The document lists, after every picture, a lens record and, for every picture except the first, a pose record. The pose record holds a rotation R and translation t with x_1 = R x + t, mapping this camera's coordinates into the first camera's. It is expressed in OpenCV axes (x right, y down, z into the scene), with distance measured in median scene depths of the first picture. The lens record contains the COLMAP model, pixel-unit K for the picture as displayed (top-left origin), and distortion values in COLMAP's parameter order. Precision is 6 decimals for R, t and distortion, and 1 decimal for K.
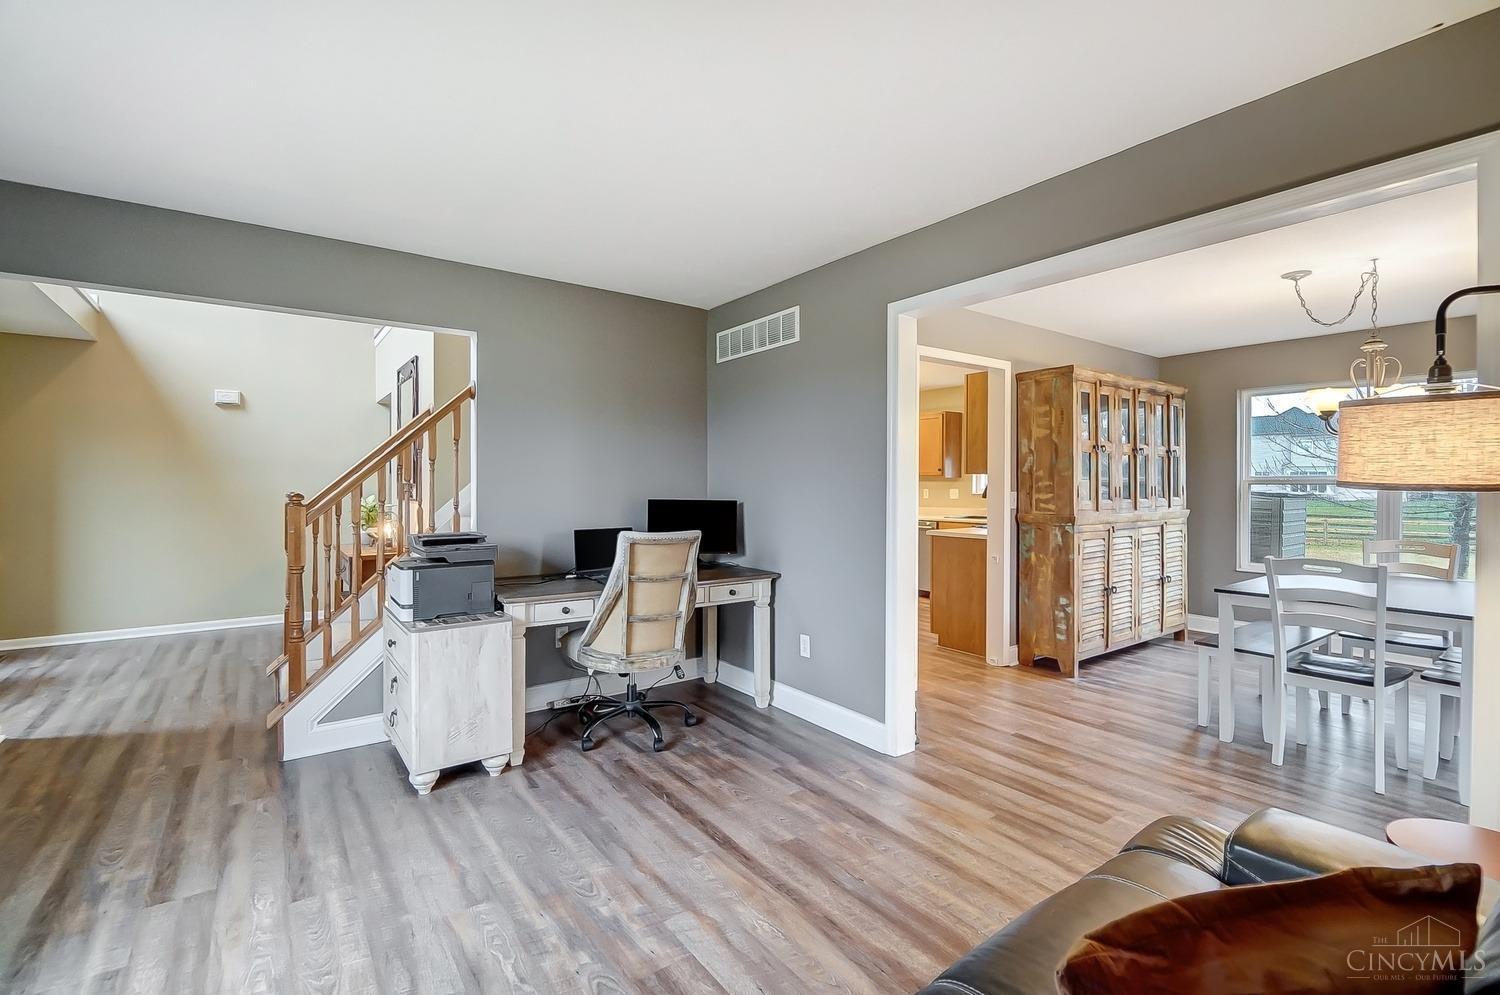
lens RADIAL K [[669.5, 0, 735.0], [0, 669.5, 495.5], [0, 0, 1]] dist [-0.021750, 0.010248]
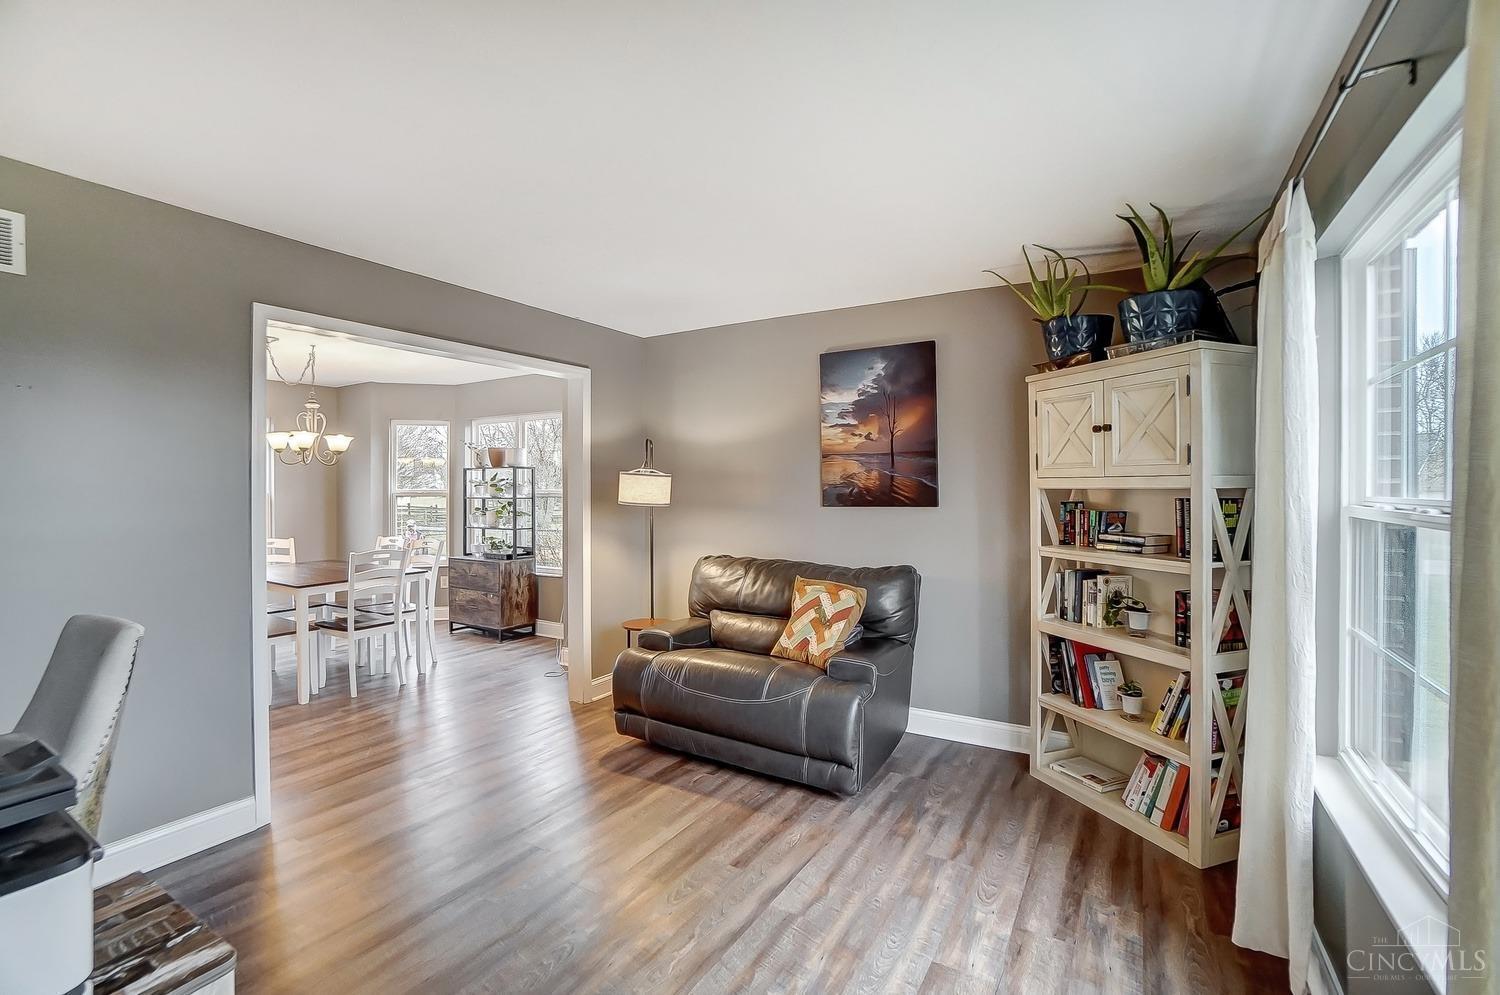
lens RADIAL K [[669.5, 0, 734.5], [0, 669.5, 498.4], [0, 0, 1]] dist [-0.021750, 0.010248]
pose [[-0.374831, -0.016313, 0.926950, -0.533901], [0.019311, 0.999491, 0.025399, -0.029233], [-0.926892, 0.027421, -0.374325, 0.502944]]
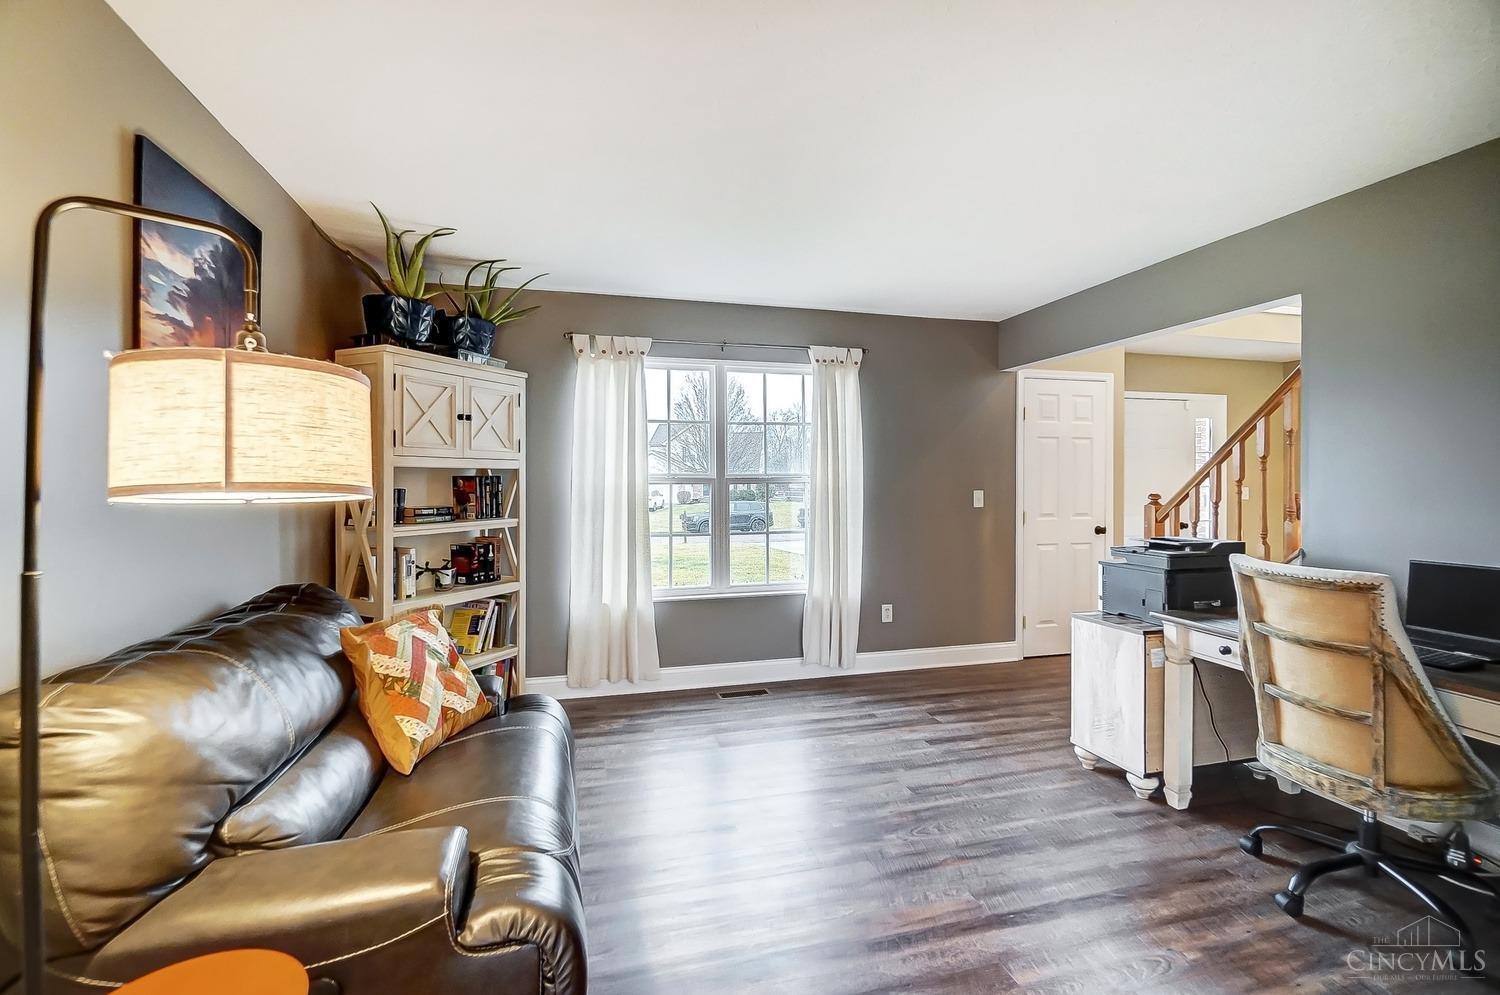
lens RADIAL K [[669.5, 0, 741.2], [0, 669.5, 477.9], [0, 0, 1]] dist [-0.021750, 0.010248]
pose [[-0.352772, -0.001522, -0.935708, 0.449652], [-0.017892, 0.999827, 0.005120, -0.014455], [0.935538, 0.018548, -0.352738, 0.502072]]
